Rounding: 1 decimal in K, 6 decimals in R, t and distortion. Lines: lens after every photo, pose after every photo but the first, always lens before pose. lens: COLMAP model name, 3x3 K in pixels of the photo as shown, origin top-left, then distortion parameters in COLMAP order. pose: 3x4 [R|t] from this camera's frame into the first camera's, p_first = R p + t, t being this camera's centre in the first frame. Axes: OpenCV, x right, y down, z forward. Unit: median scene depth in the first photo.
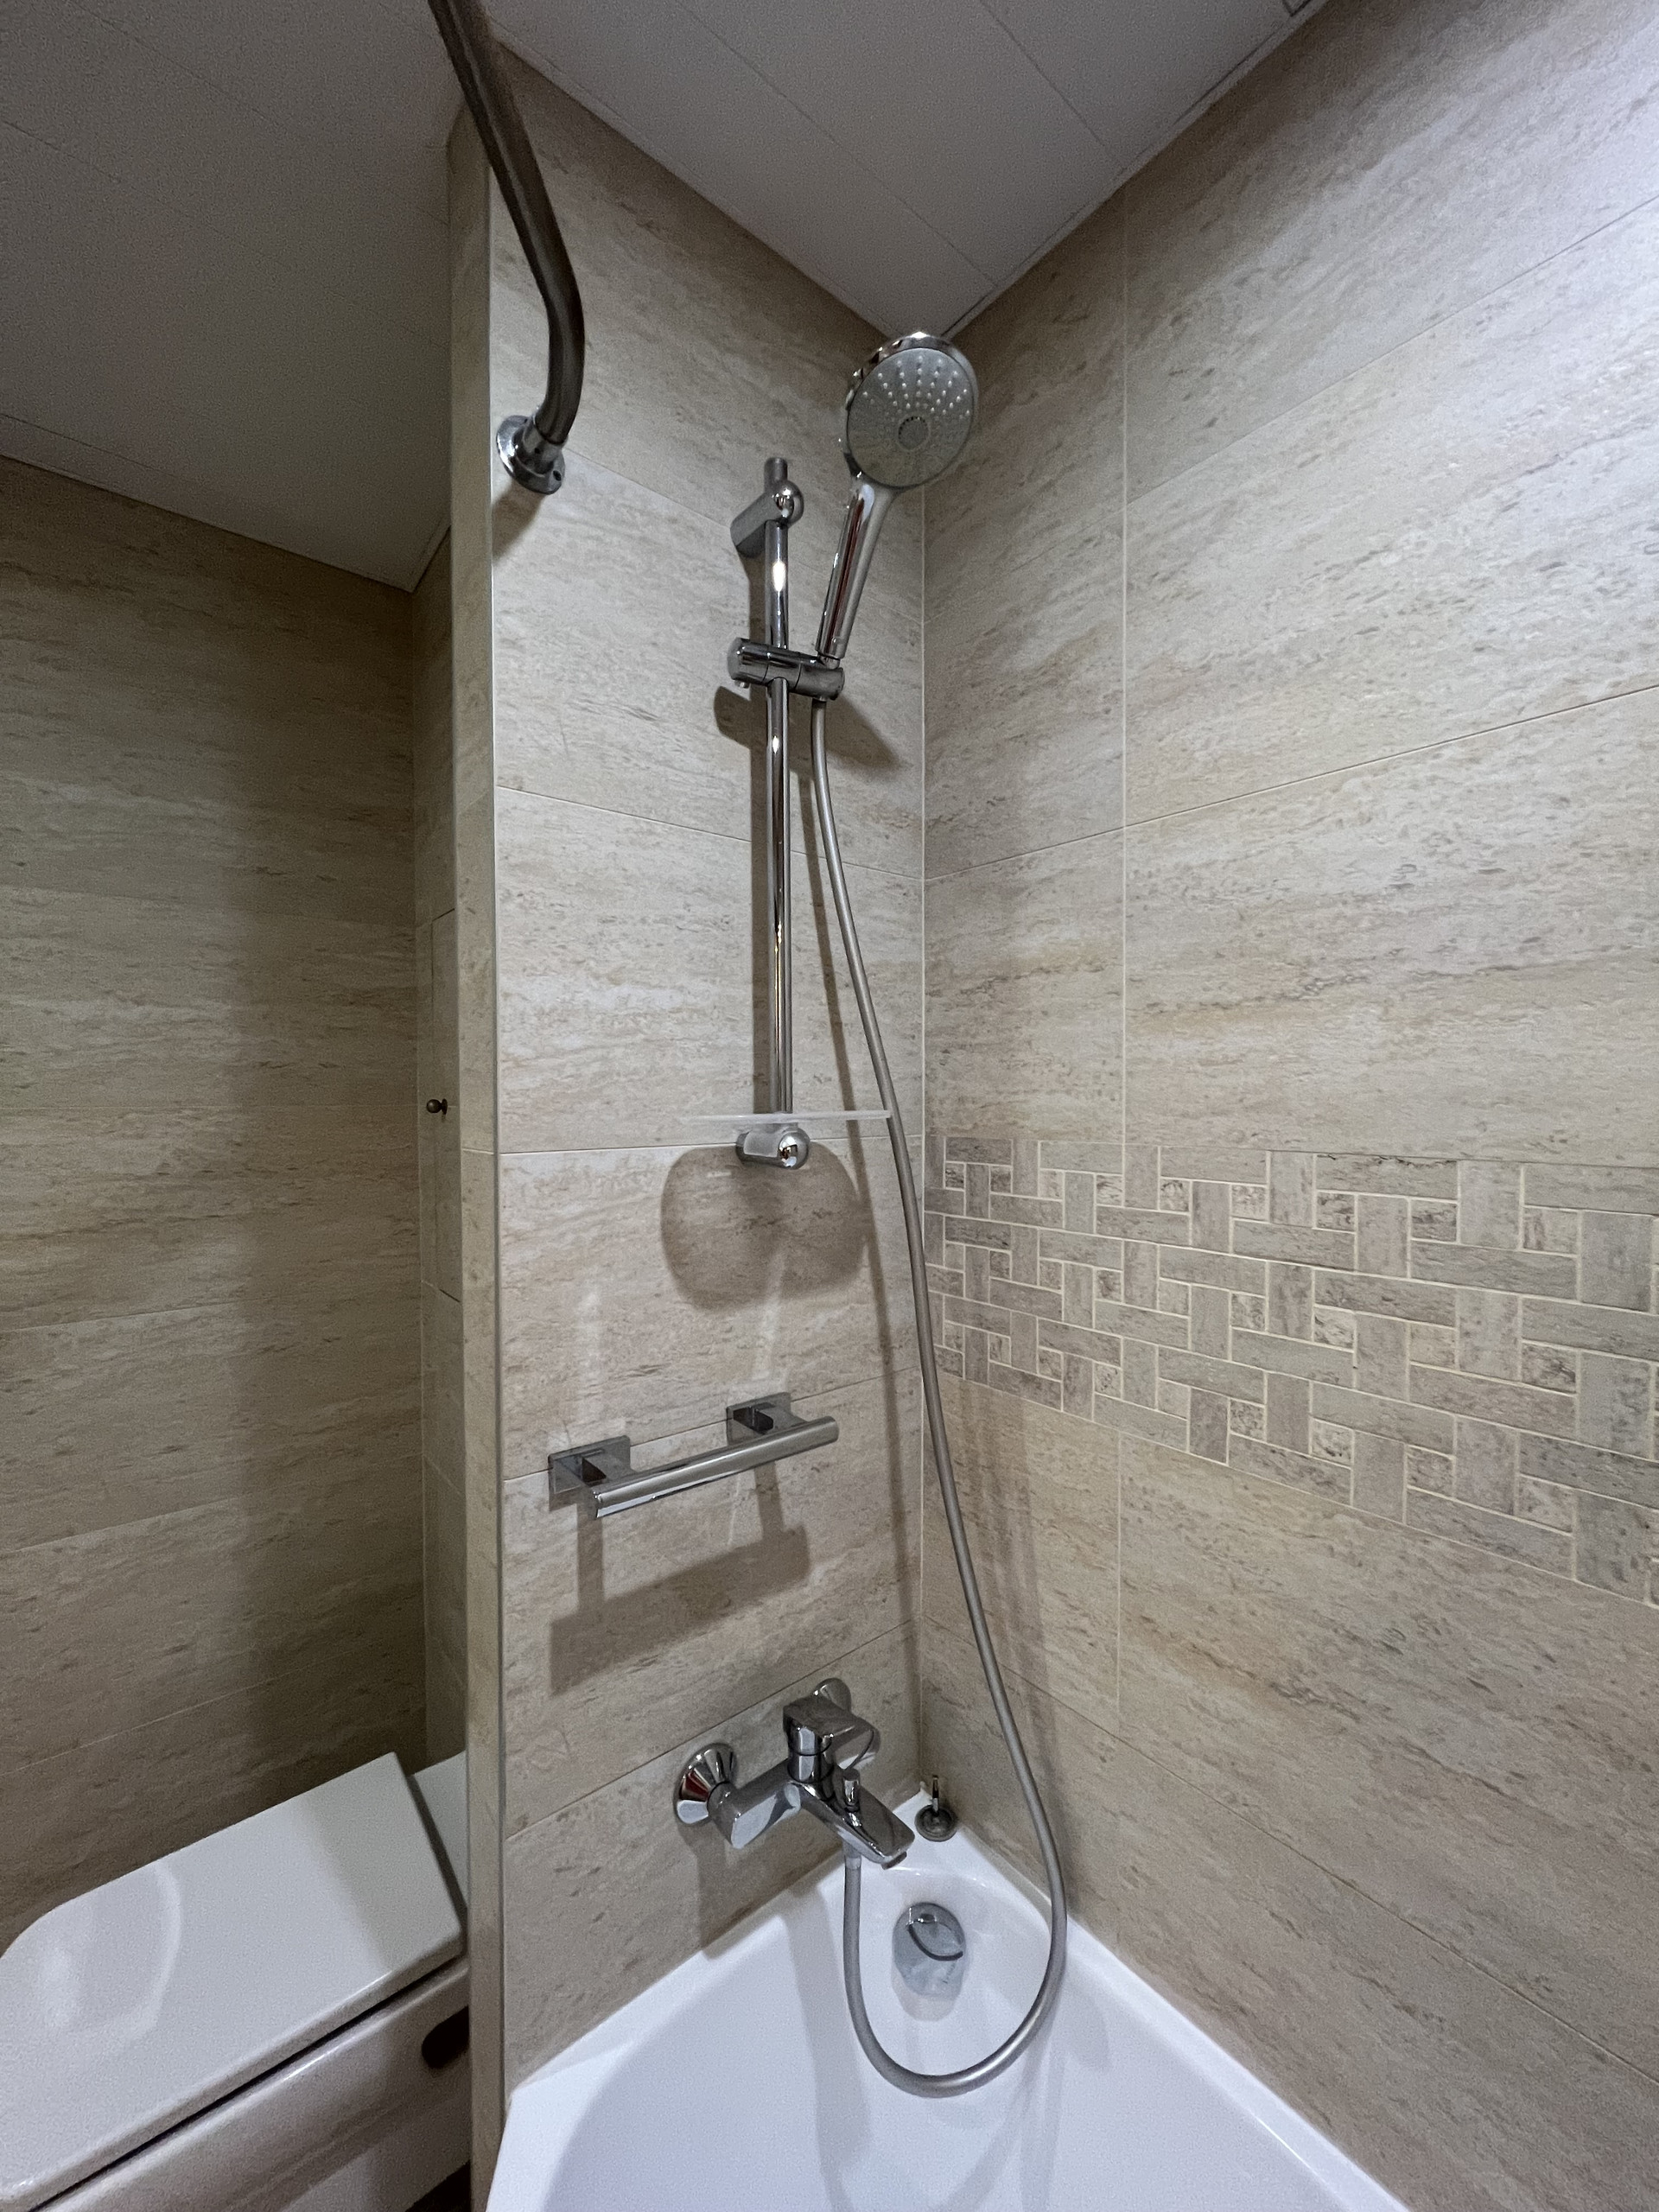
lens RADIAL K [[880.6, 0, 837.1], [0, 880.6, 1109.7], [0, 0, 1]] dist [-0.002475, 0.001005]
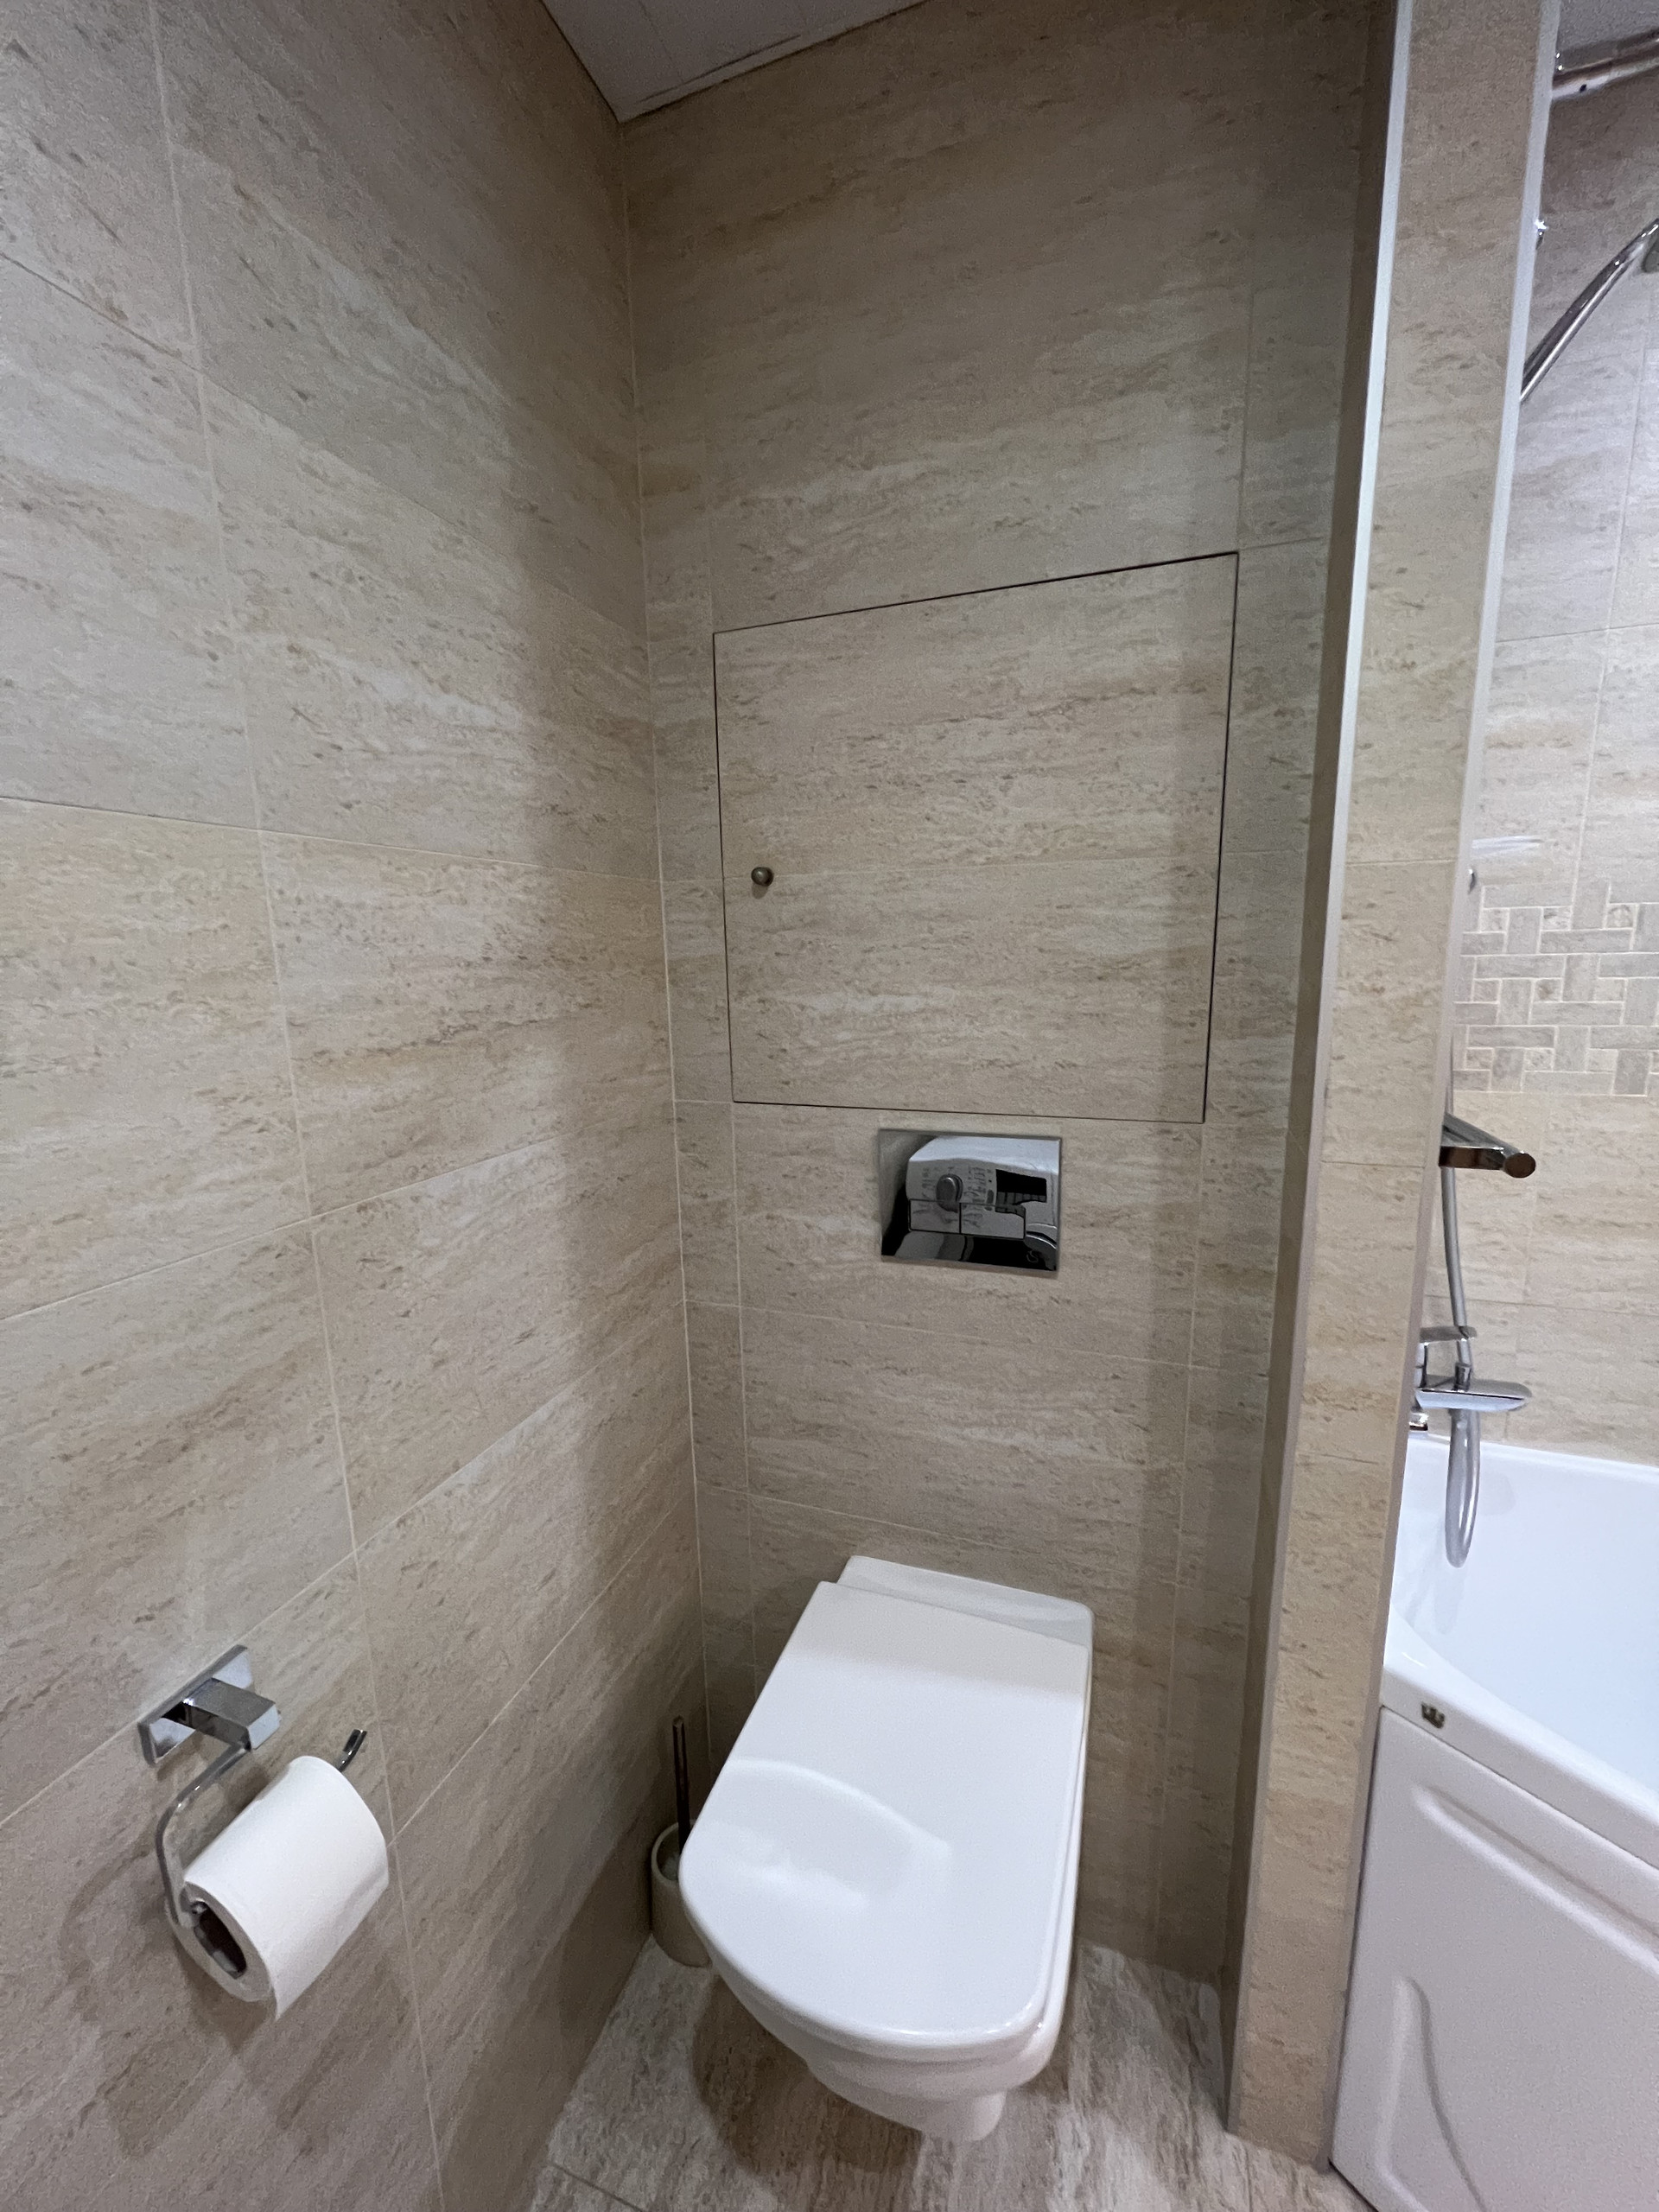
lens RADIAL K [[876.5, 0, 830.0], [0, 876.5, 1109.1], [0, 0, 1]] dist [0.000451, -0.000765]
pose [[0.856478, -0.108727, 0.504603, -1.256351], [0.029382, 0.986248, 0.162638, 0.119147], [-0.515347, -0.124470, 0.847895, 0.373497]]
